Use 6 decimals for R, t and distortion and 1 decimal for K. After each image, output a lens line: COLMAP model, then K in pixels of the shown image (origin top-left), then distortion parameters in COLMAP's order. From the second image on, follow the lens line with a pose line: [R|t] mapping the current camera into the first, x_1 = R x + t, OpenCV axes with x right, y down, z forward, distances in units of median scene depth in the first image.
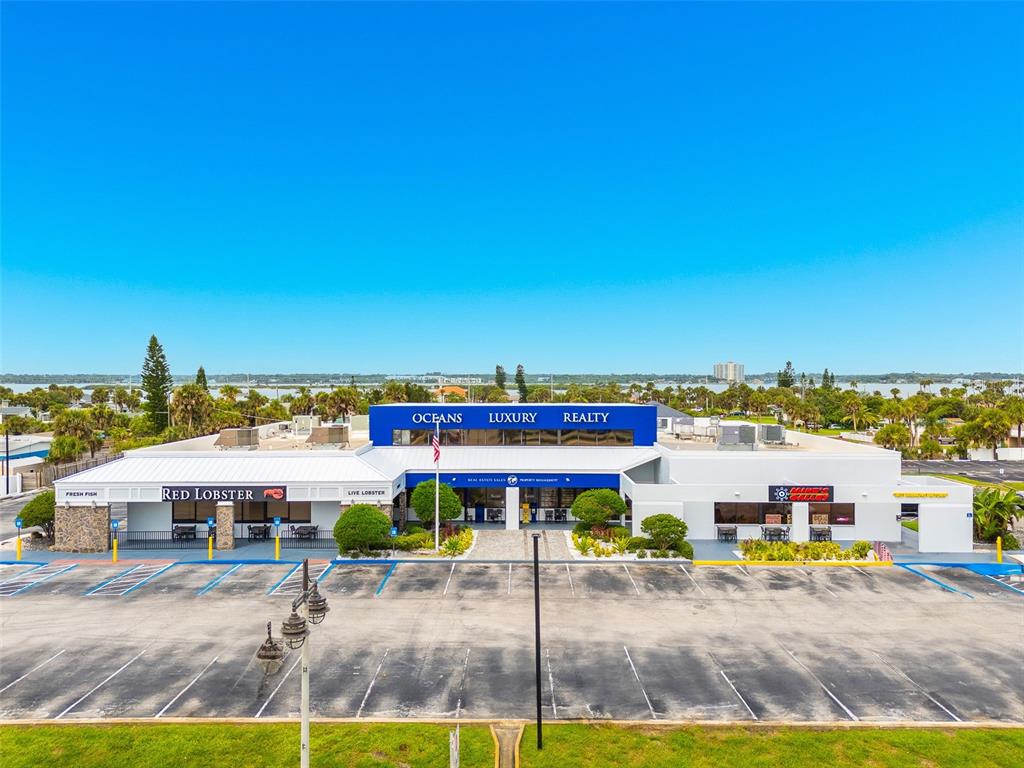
lens RADIAL K [[751.0, 0, 510.3], [0, 751.0, 373.1], [0, 0, 1]] dist [0.083568, -0.080836]
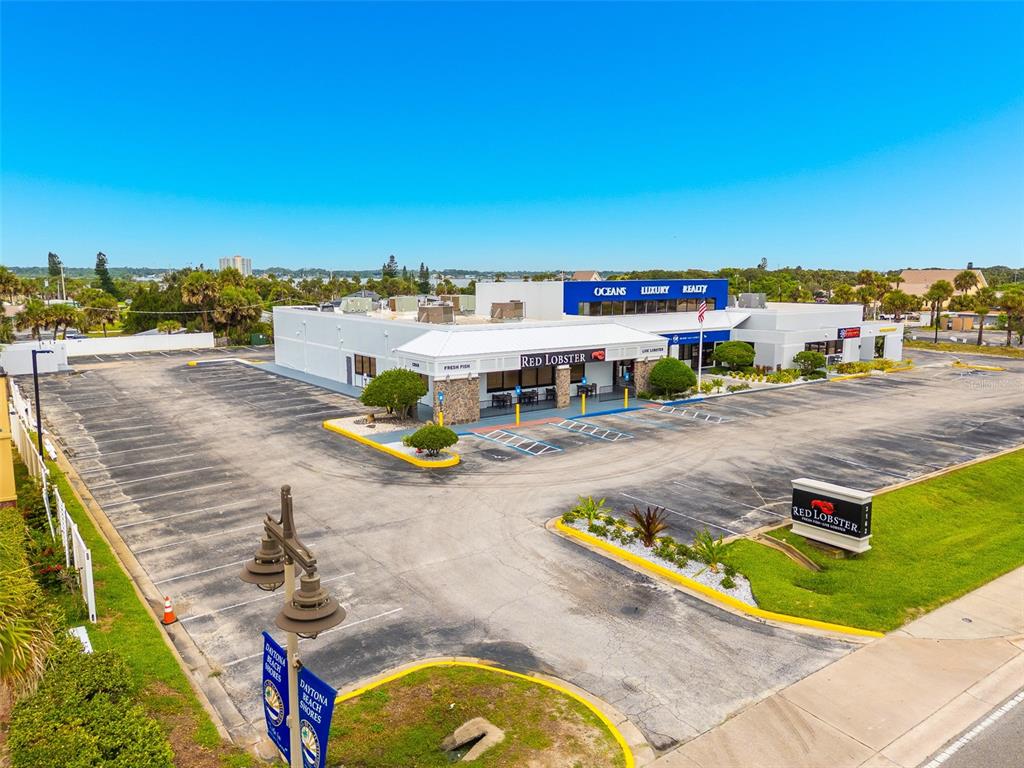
lens RADIAL K [[751.0, 0, 510.3], [0, 751.0, 373.1], [0, 0, 1]] dist [0.083568, -0.080836]
pose [[0.796200, -0.077576, 0.600040, -1.096071], [-0.005517, 0.990774, 0.135412, 0.033037], [-0.605008, -0.111125, 0.788426, 0.184873]]
